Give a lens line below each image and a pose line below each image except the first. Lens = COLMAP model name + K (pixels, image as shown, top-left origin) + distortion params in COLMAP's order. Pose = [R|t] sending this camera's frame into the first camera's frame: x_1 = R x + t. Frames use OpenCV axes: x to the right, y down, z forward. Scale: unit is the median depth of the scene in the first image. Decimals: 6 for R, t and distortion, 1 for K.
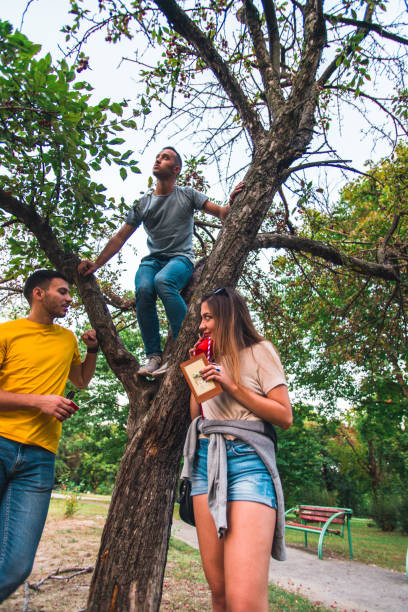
lens RADIAL K [[338.0, 0, 204.0], [0, 338.0, 306.0], [0, 0, 1]] dist [-0.042055, 0.026720]
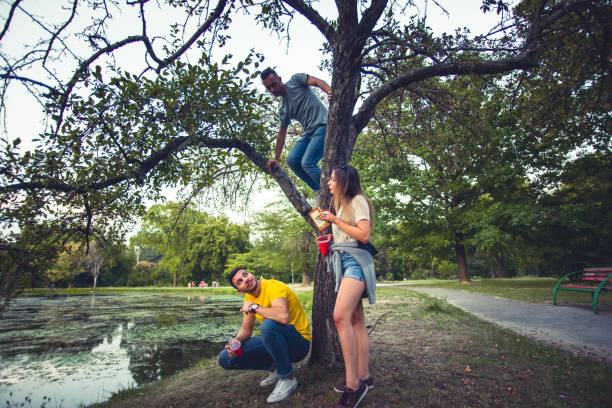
lens RADIAL K [[338.0, 0, 306.0], [0, 338.0, 204.0], [0, 0, 1]] dist [-0.042055, 0.026720]
pose [[0.838673, -0.220536, -0.497987, 0.179303], [0.352888, 0.916495, 0.188434, -0.058330], [0.414847, -0.333768, 0.846464, -0.125019]]
